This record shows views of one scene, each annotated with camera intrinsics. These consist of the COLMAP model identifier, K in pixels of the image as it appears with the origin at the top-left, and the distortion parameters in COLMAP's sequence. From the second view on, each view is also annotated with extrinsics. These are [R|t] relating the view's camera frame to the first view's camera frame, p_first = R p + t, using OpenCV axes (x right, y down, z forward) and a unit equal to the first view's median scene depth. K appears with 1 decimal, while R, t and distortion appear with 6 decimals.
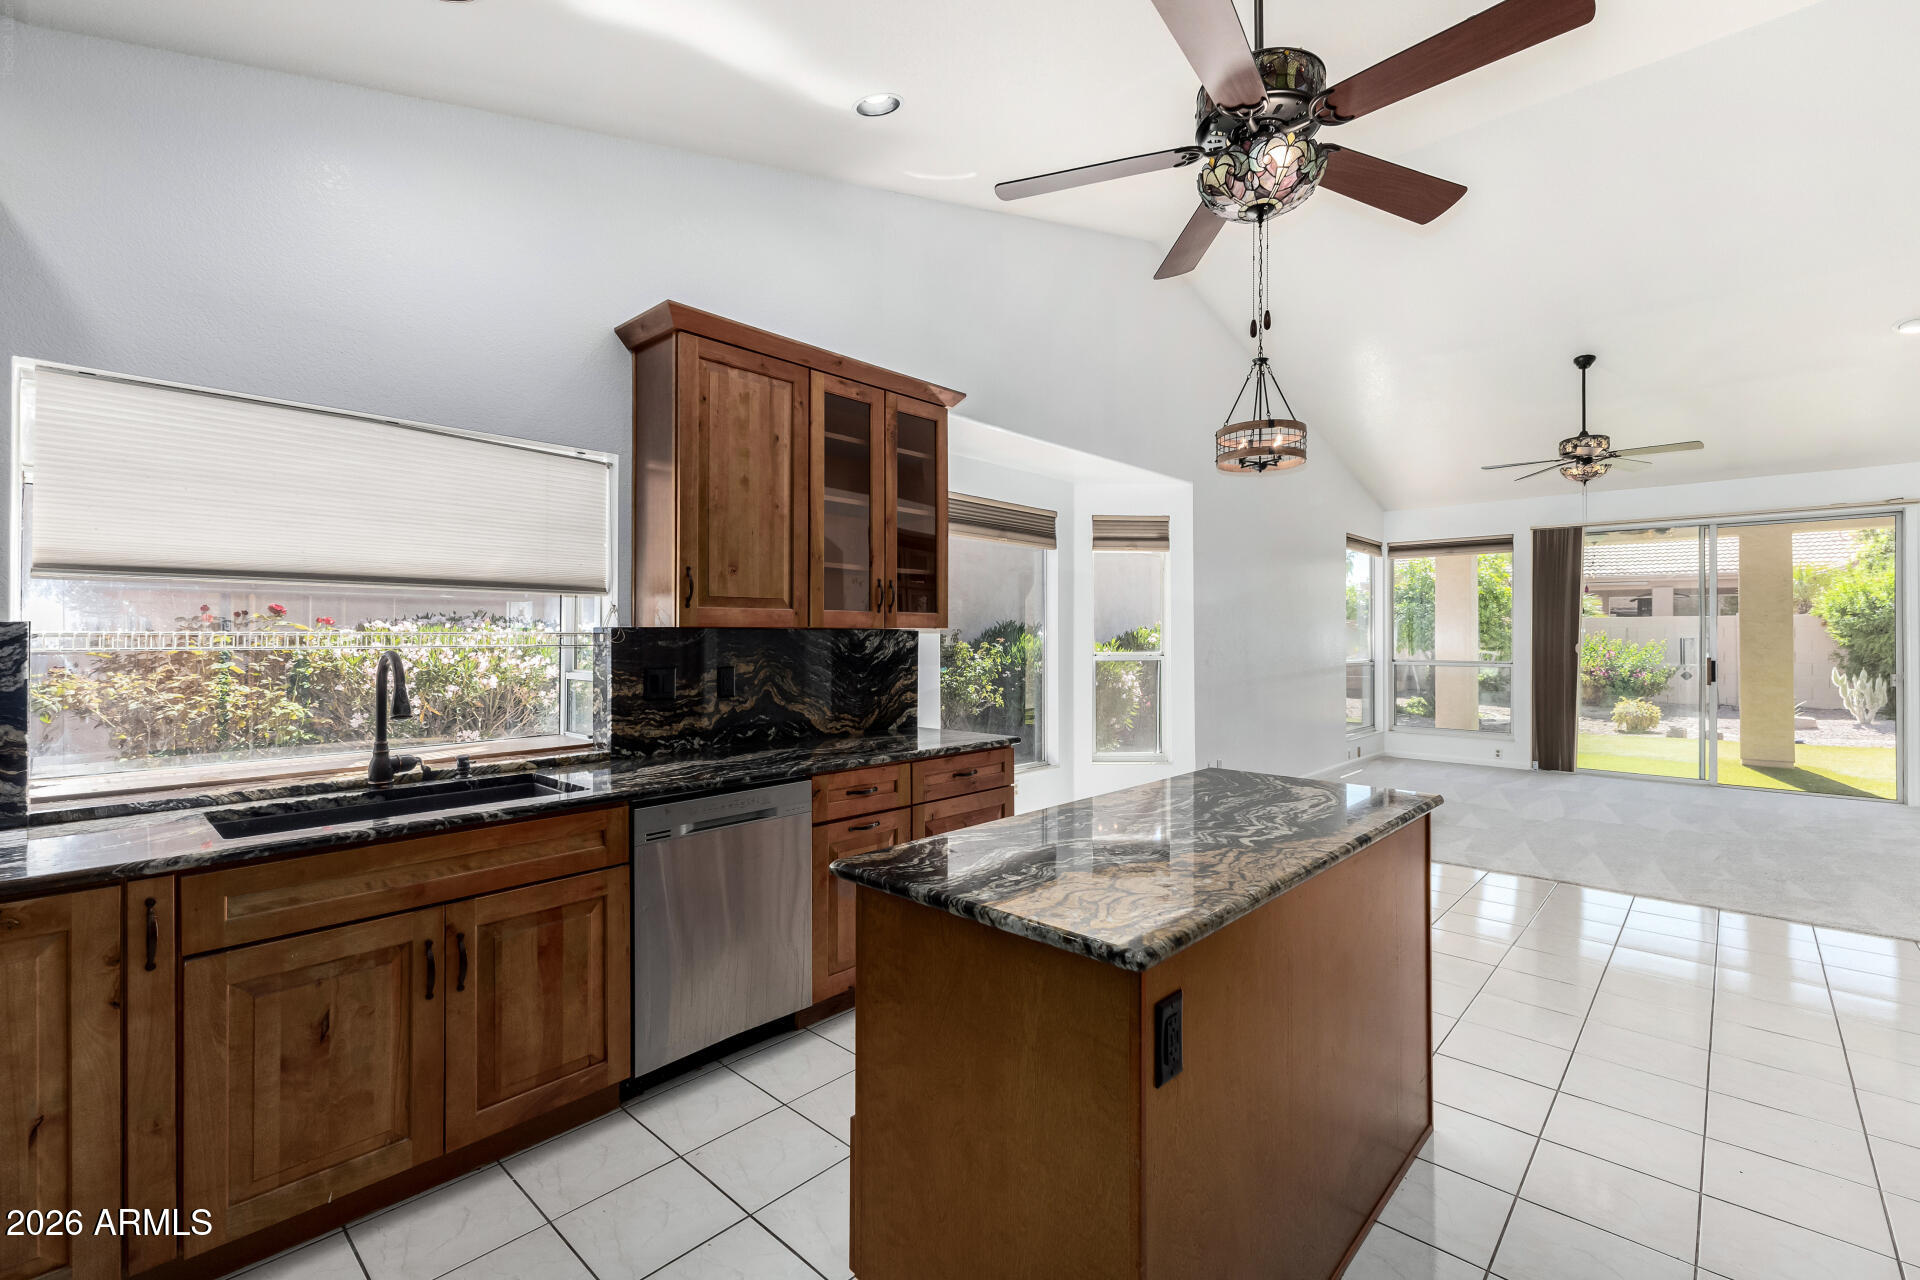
lens RADIAL K [[831.8, 0, 952.2], [0, 831.8, 635.3], [0, 0, 1]] dist [0.002784, 0.000199]
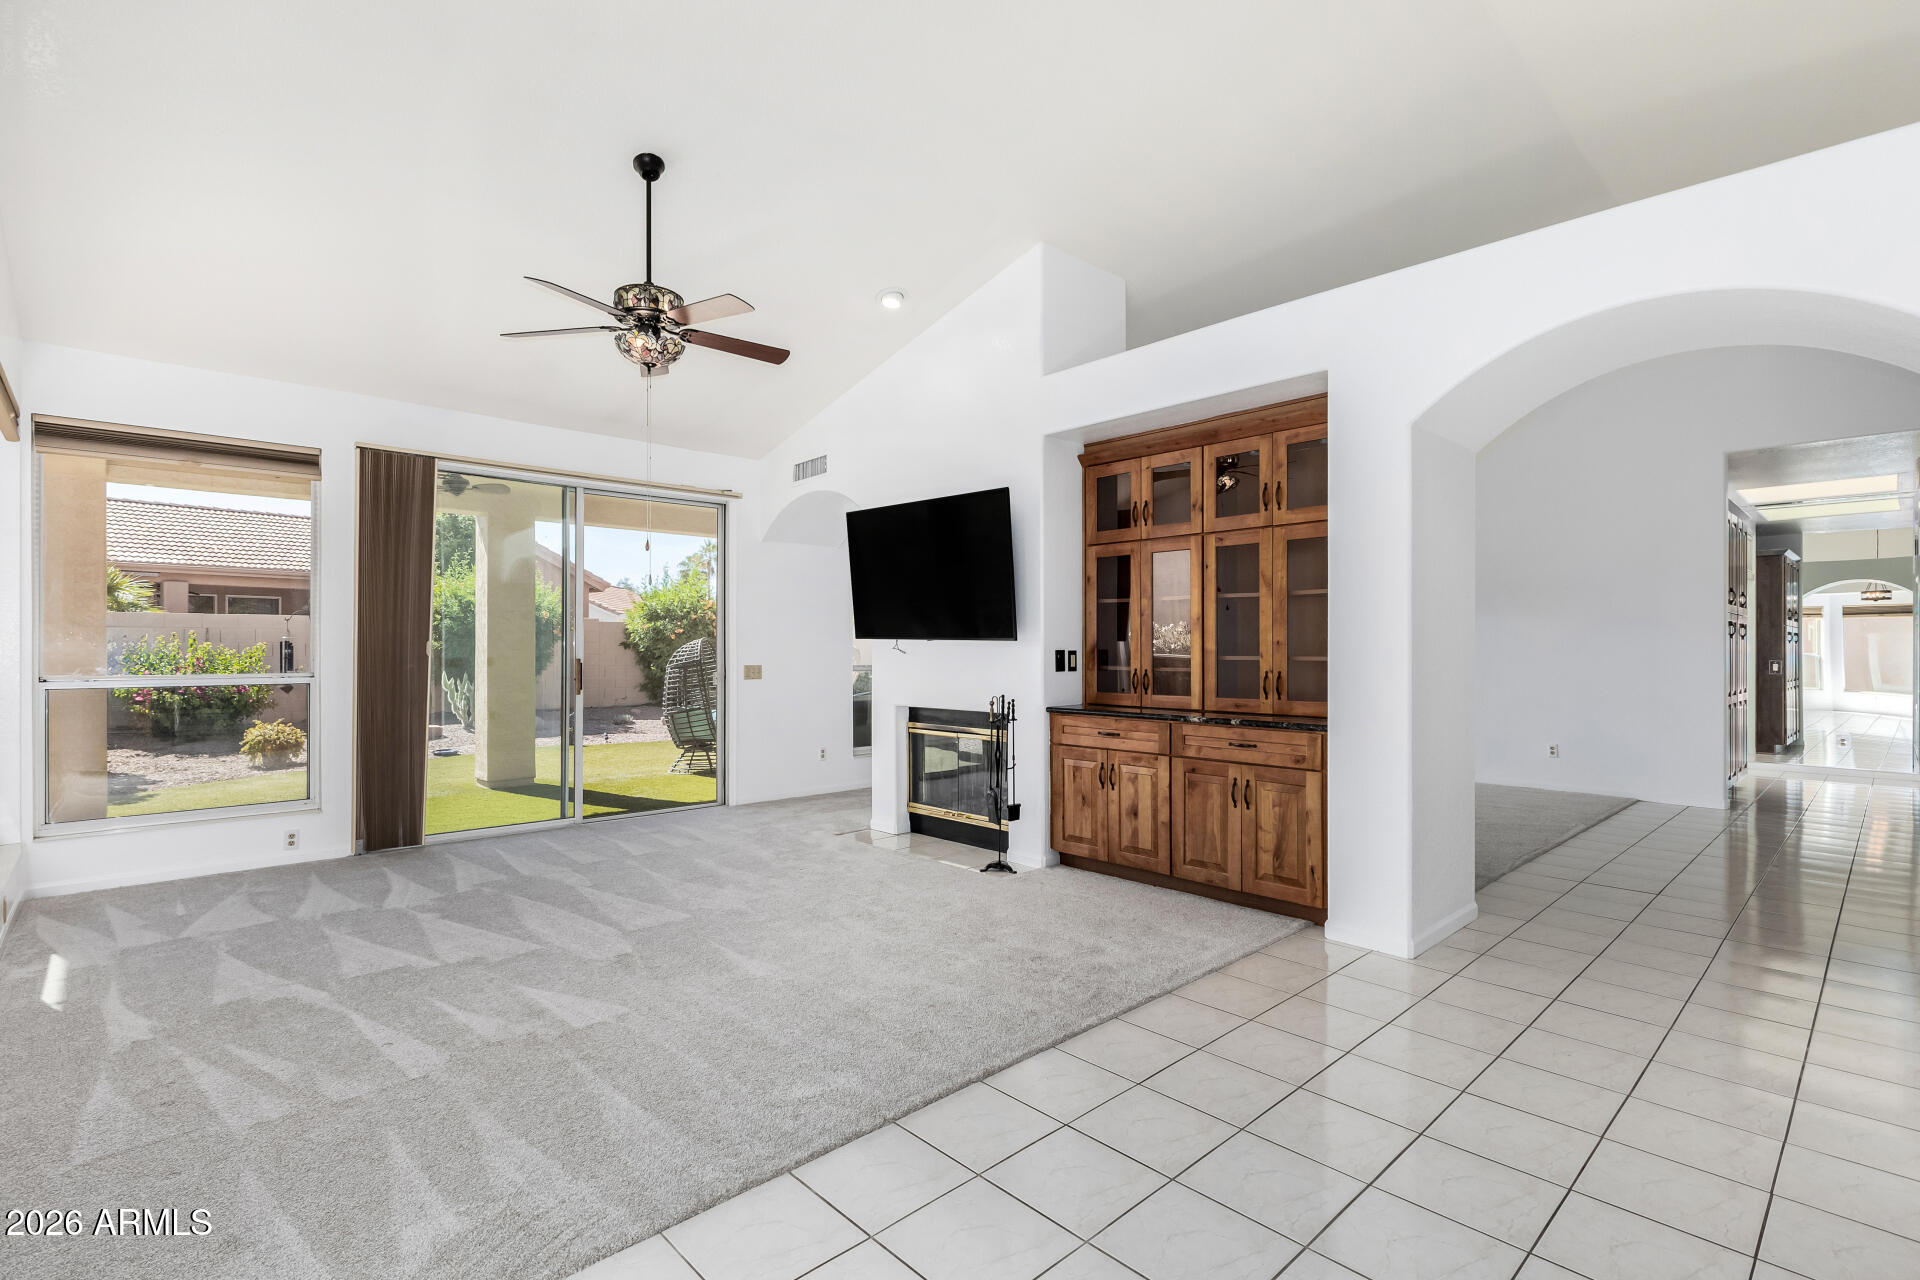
lens RADIAL K [[893.5, 0, 960.0], [0, 893.5, 640.0], [0, 0, 1]] dist [0.002351, 0.000135]
pose [[0.063579, 0.007249, 0.997950, 0.085519], [-0.002243, 0.999972, -0.007121, 0.011368], [-0.997974, -0.001786, 0.063594, 0.480550]]
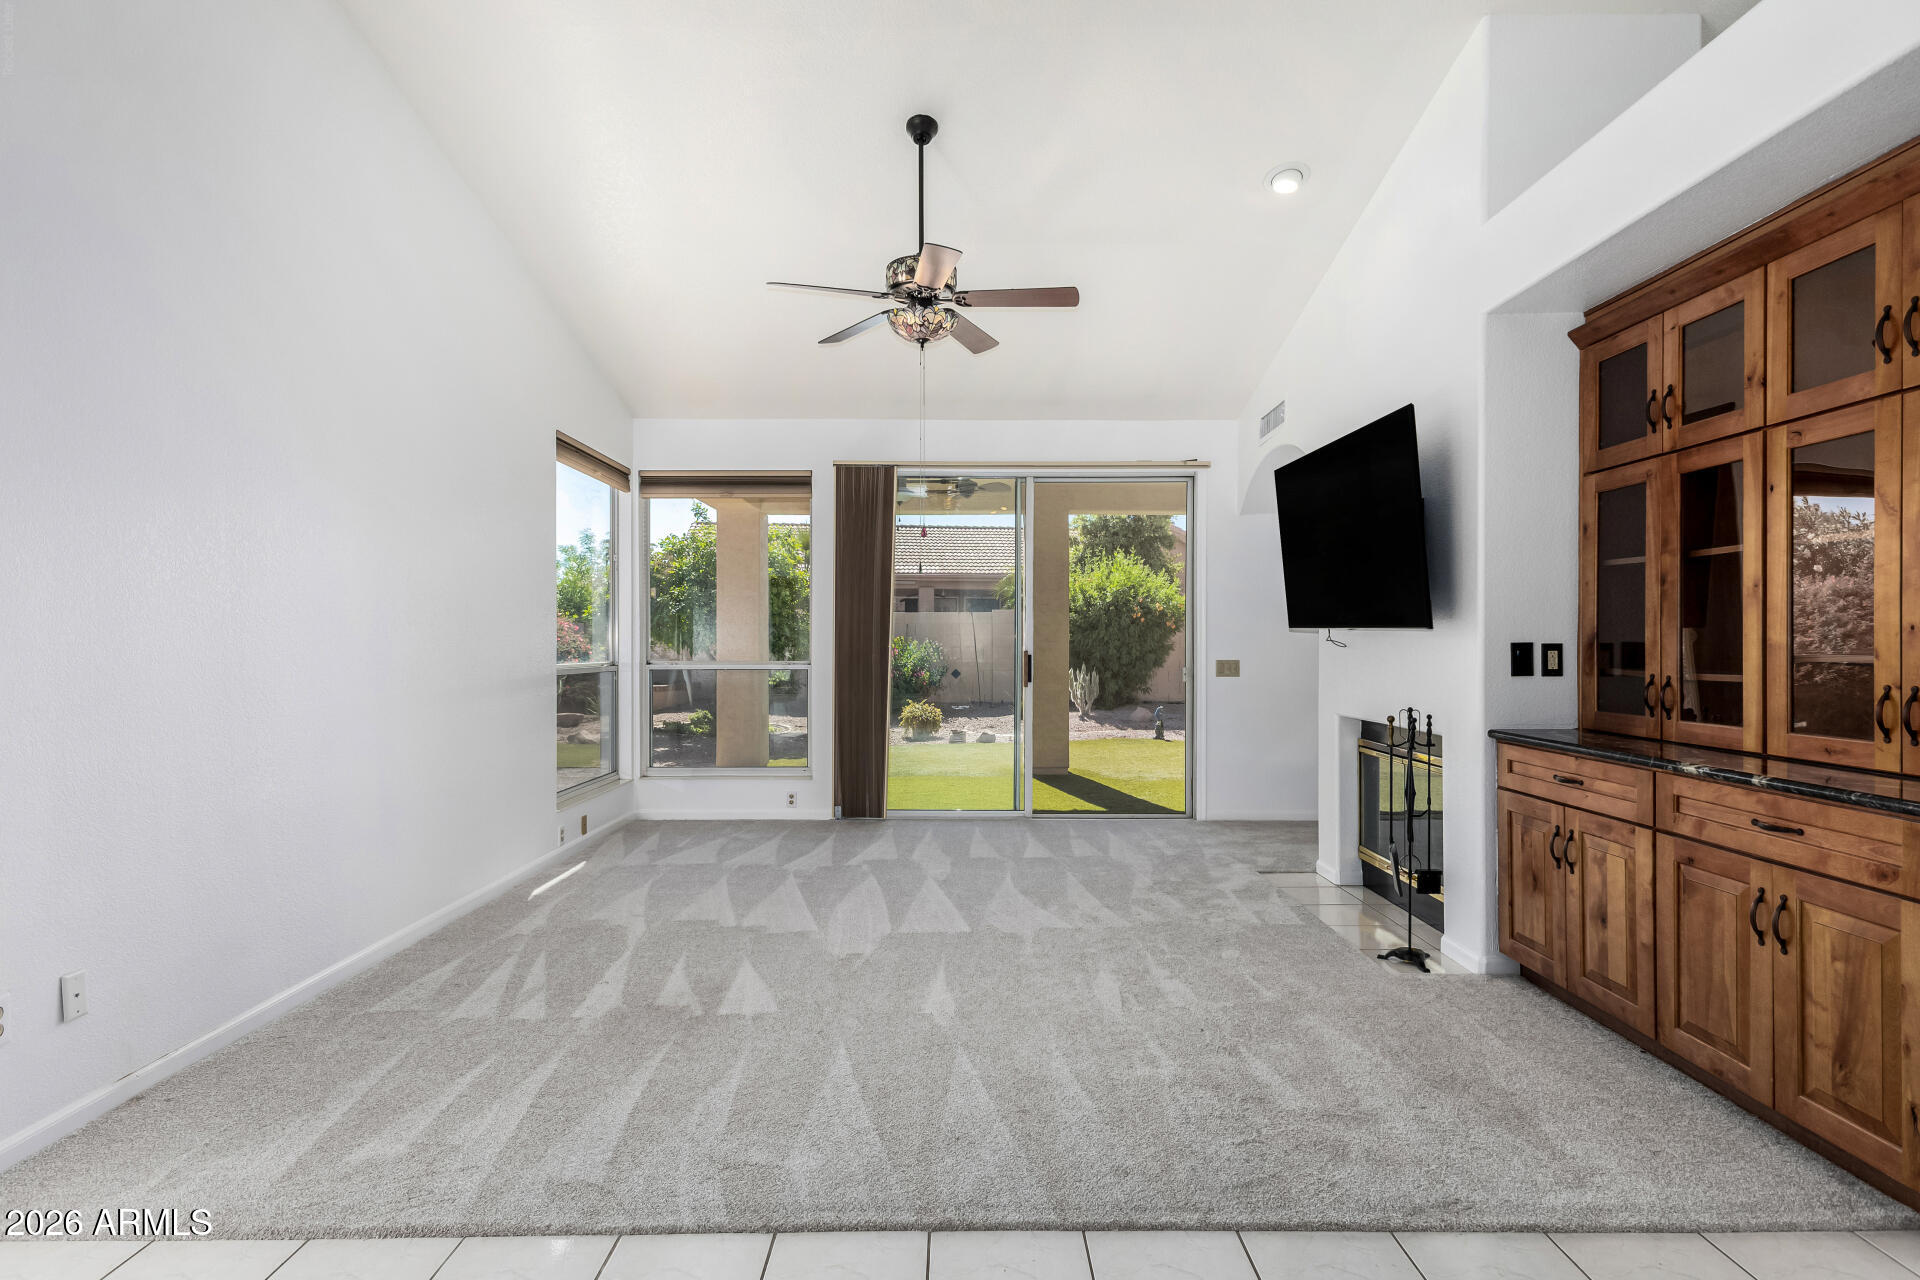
lens RADIAL K [[947.3, 0, 960.0], [0, 947.3, 640.0], [0, 0, 1]] dist [0.023736, -0.010875]
pose [[0.726238, -0.001389, 0.687442, 0.216630], [-0.000582, 0.999996, 0.002635, 0.011546], [-0.687443, -0.002313, 0.726235, 0.333881]]
